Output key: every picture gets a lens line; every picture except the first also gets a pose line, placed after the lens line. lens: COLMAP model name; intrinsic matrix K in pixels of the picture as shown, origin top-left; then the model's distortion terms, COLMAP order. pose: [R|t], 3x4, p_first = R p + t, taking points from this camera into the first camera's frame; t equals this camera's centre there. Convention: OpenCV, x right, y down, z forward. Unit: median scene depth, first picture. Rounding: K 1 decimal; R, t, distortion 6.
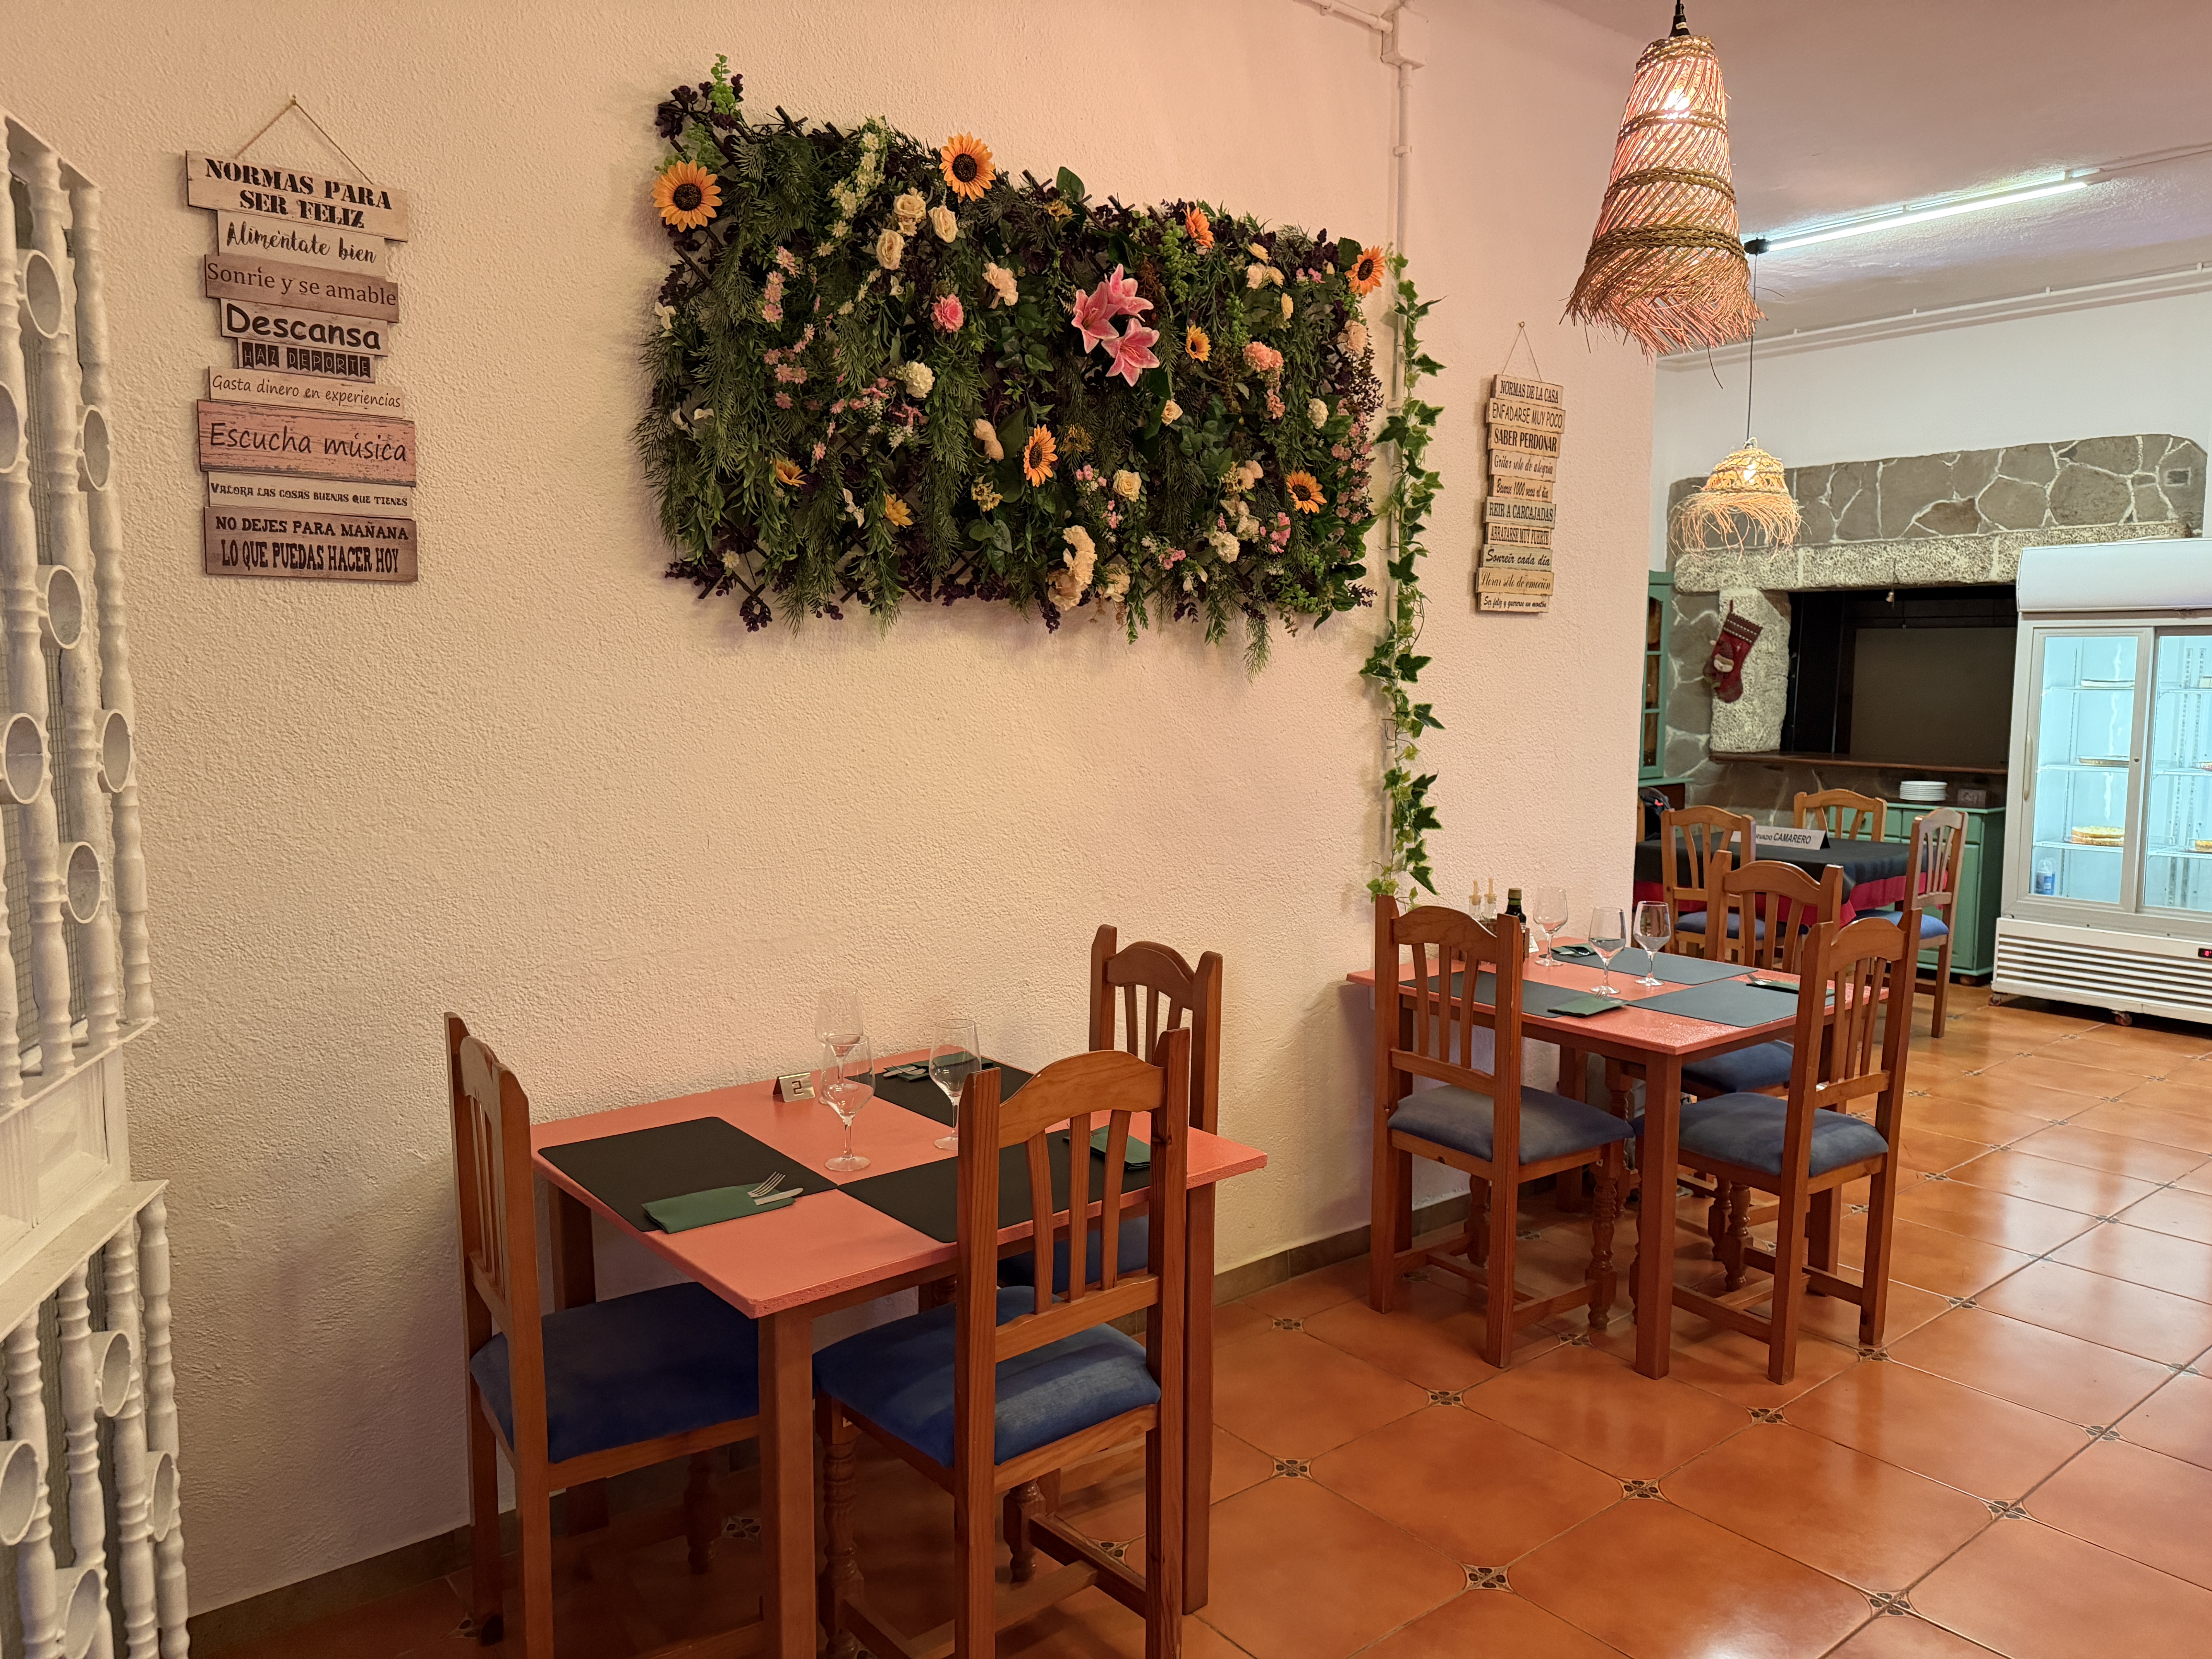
lens RADIAL K [[1548.0, 0, 1101.7], [0, 1548.0, 838.3], [0, 0, 1]] dist [0.072691, -0.090578]
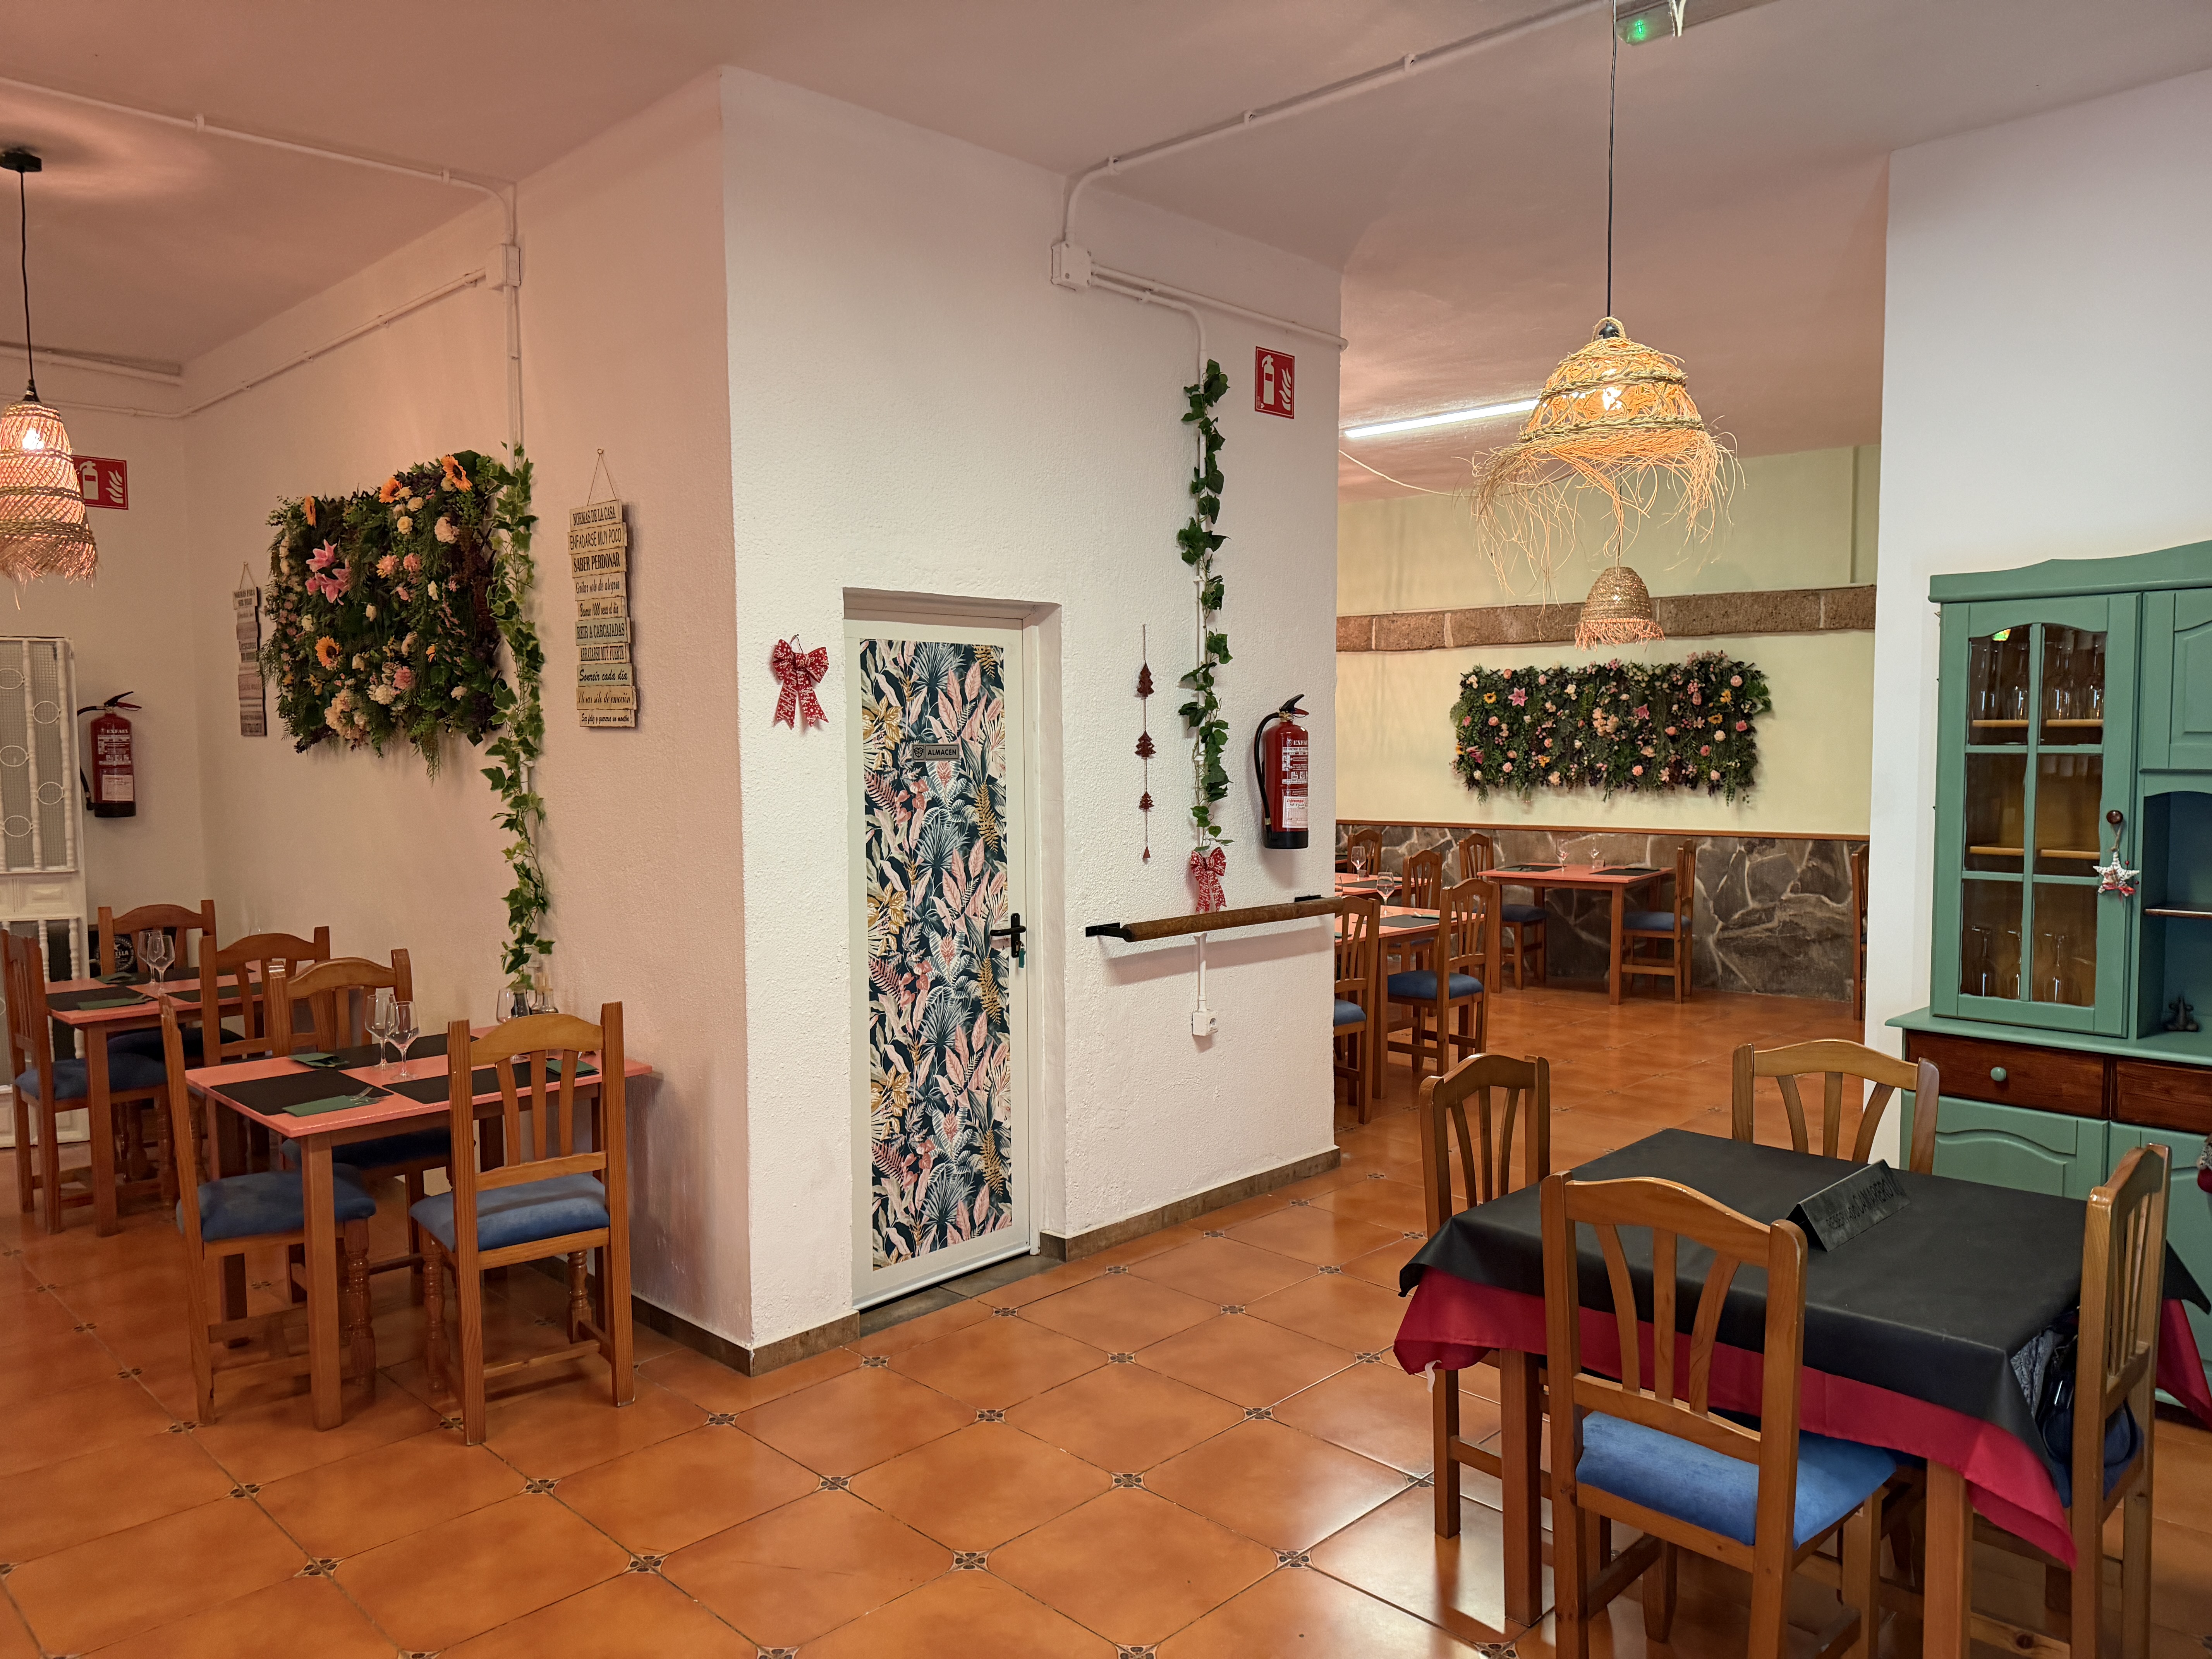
lens RADIAL K [[1548.0, 0, 1074.9], [0, 1548.0, 845.4], [0, 0, 1]] dist [0.072691, -0.090578]
pose [[0.105298, 0.068643, -0.992069, 1.677374], [-0.103030, 0.992999, 0.057772, -0.201372], [0.989089, 0.096129, 0.111633, 1.518338]]
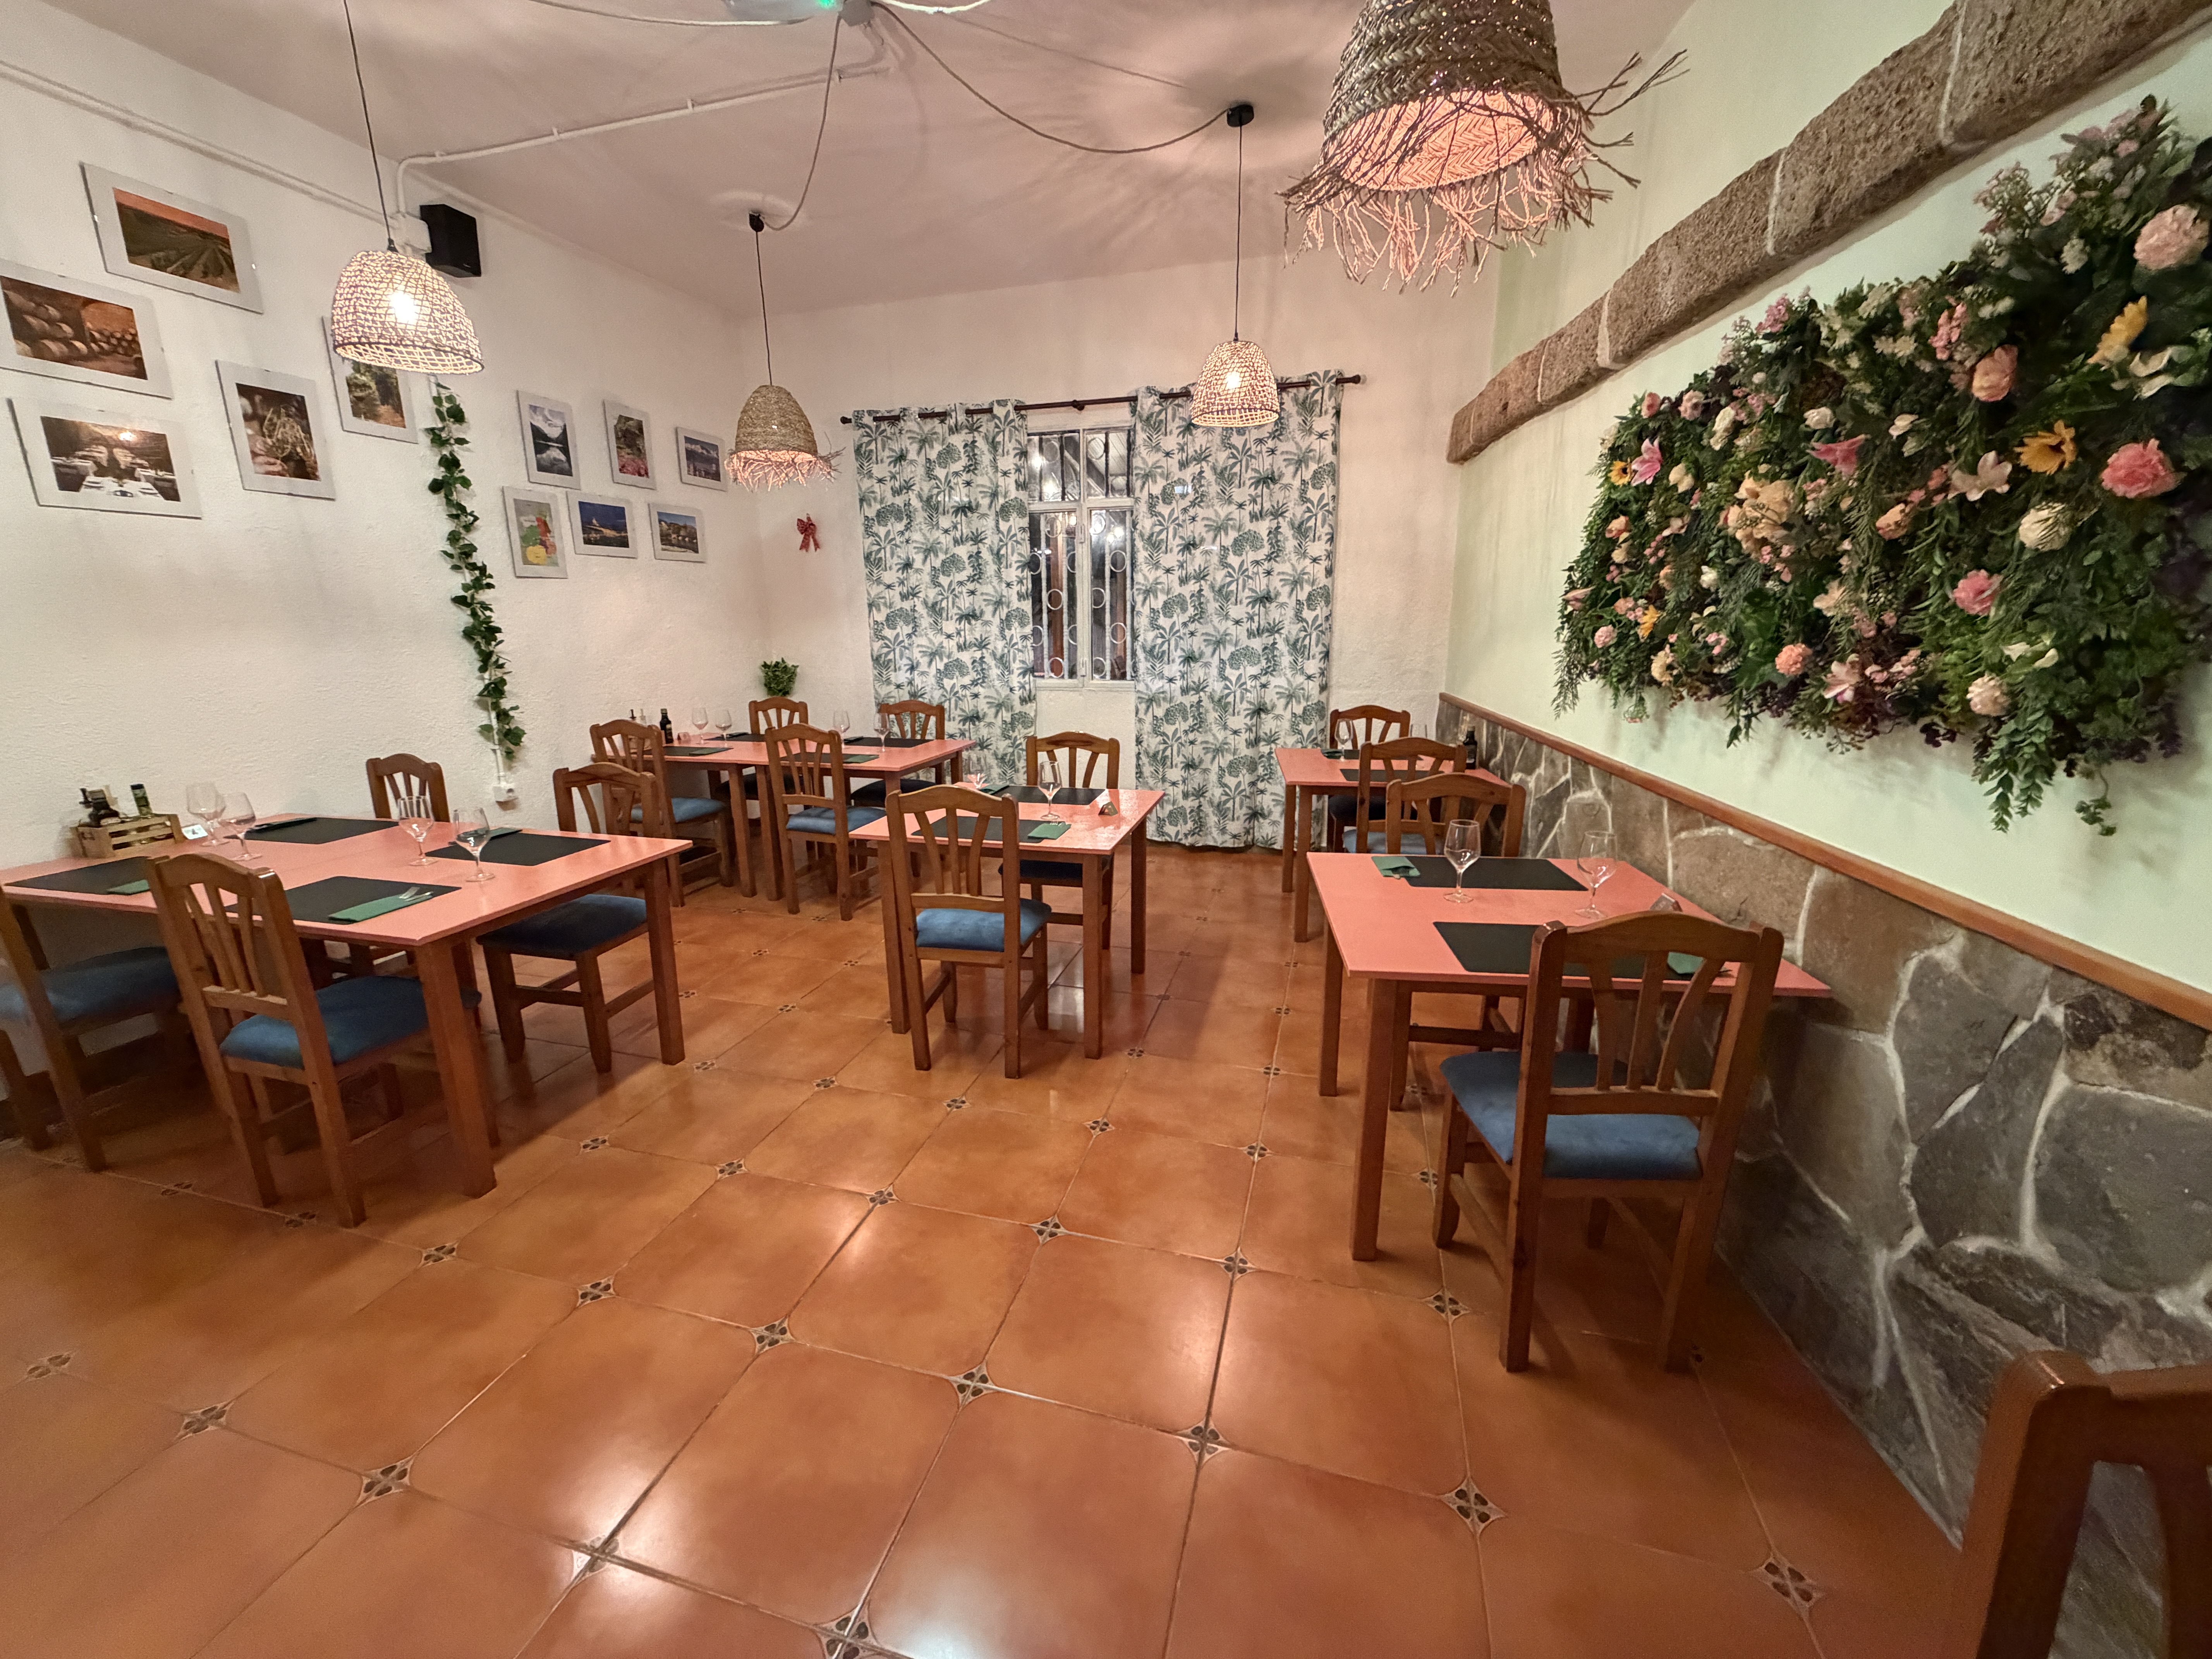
lens RADIAL K [[882.3, 0, 1098.1], [0, 882.3, 829.7], [0, 0, 1]] dist [0.001511, -0.000050]
pose [[-0.816266, 0.146689, -0.558742, -0.469235], [-0.058192, 0.941424, 0.332168, -0.335341], [0.574738, 0.303651, -0.759916, 3.062332]]
